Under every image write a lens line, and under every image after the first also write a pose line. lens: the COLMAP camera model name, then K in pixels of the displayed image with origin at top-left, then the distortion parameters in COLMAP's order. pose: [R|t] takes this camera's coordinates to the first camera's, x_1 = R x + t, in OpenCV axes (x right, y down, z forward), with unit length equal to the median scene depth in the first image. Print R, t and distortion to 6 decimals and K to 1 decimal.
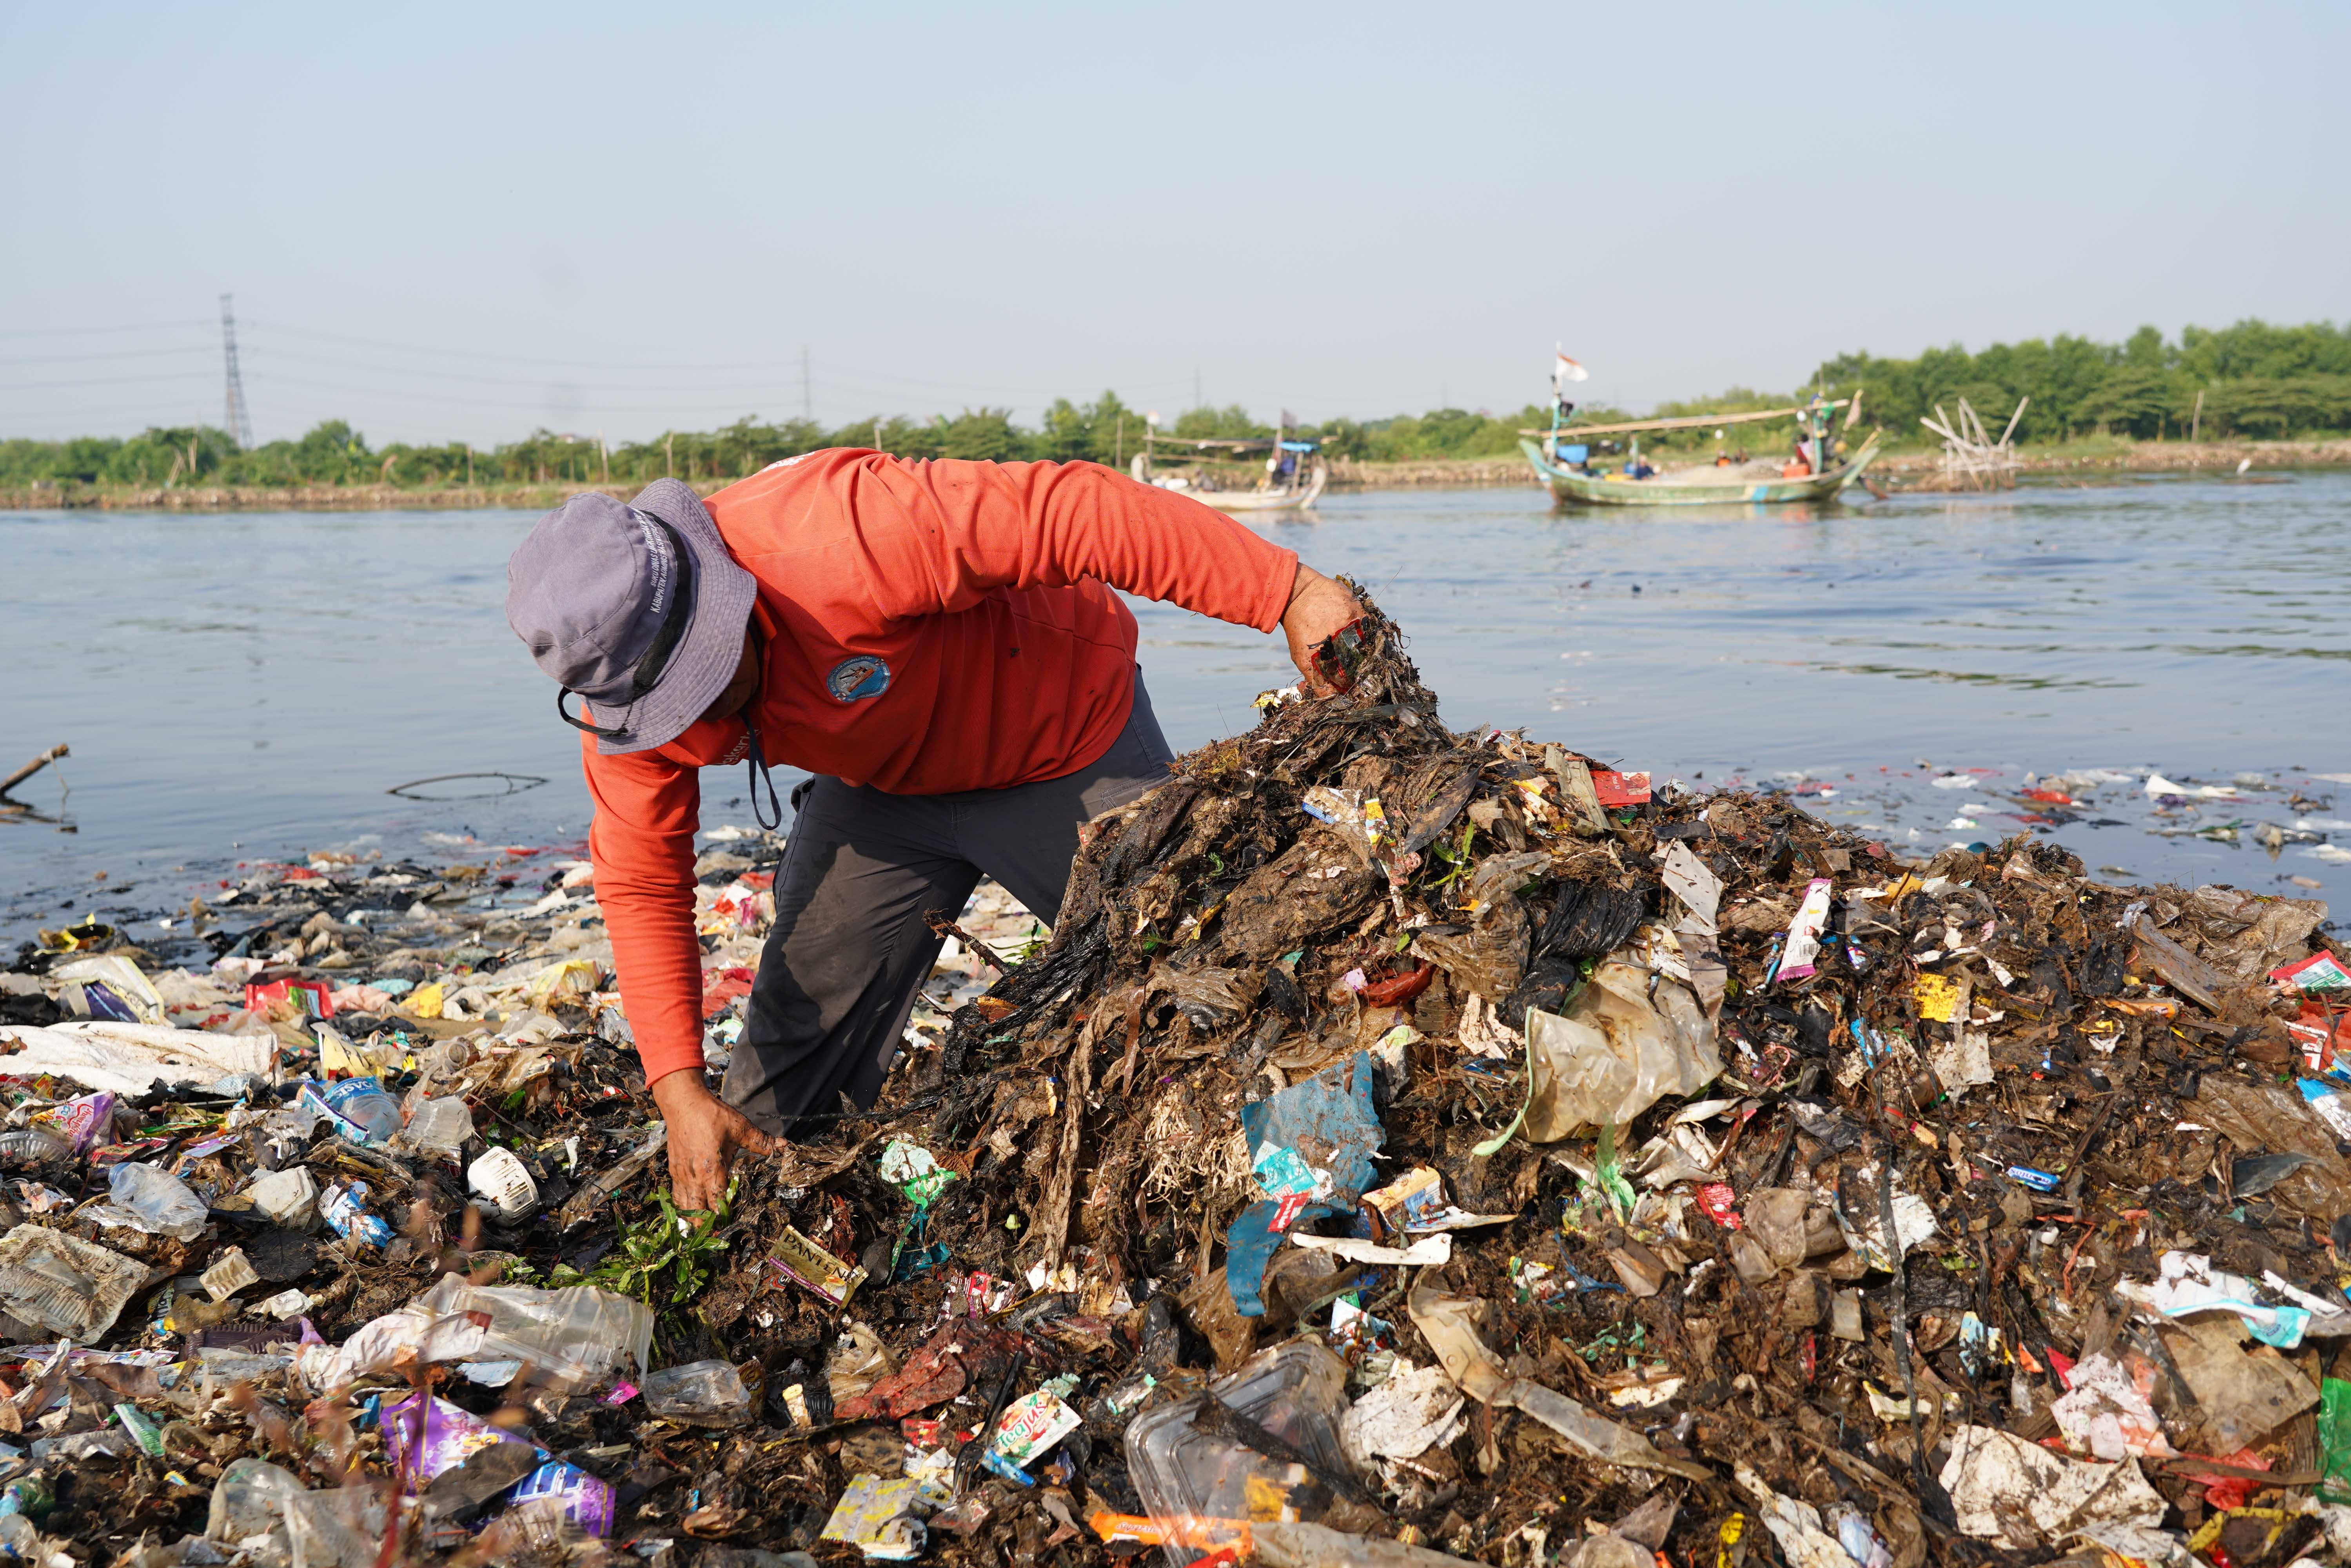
lens RADIAL K [[1709.7, 0, 1177.0], [0, 1709.7, 782.8], [0, 0, 1]] dist [0.000225, -0.001991]
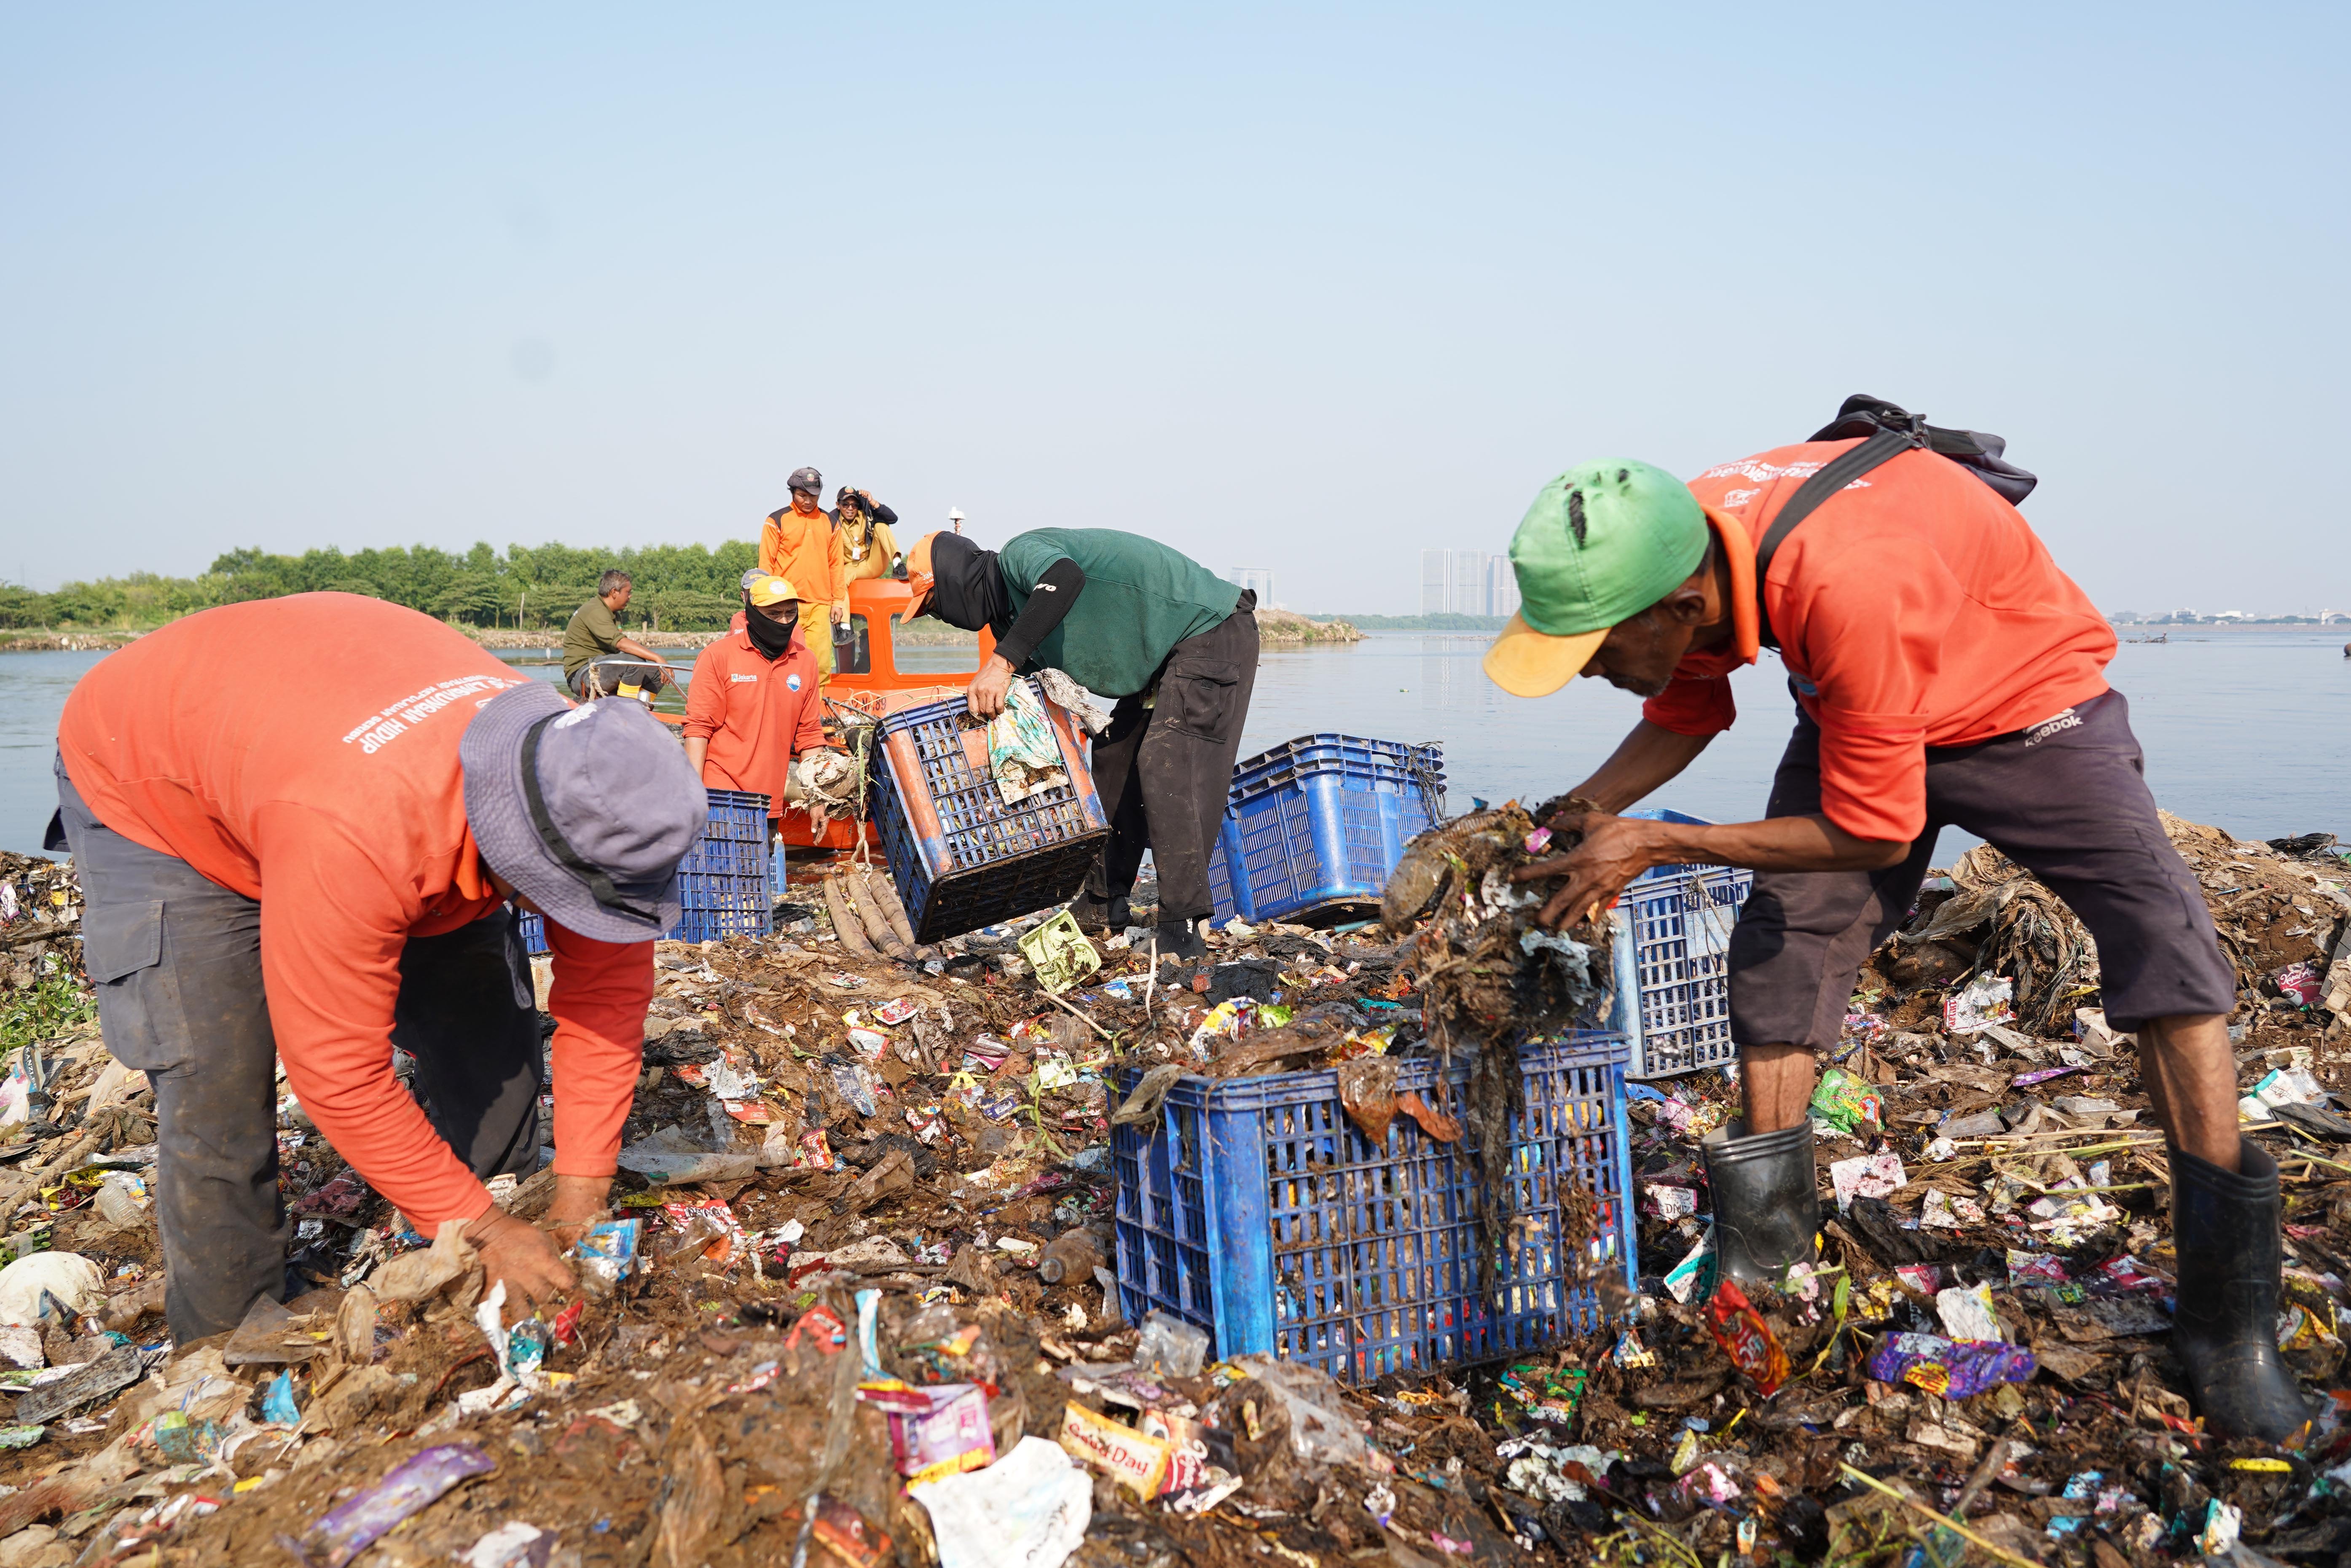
lens RADIAL K [[1709.8, 0, 1180.1], [0, 1709.8, 778.0], [0, 0, 1]] dist [0.000225, -0.001991]
pose [[0.677268, -0.038074, 0.734751, -0.052228], [0.098983, 0.994296, -0.039716, 0.023166], [-0.729048, 0.099626, 0.677173, -0.285935]]
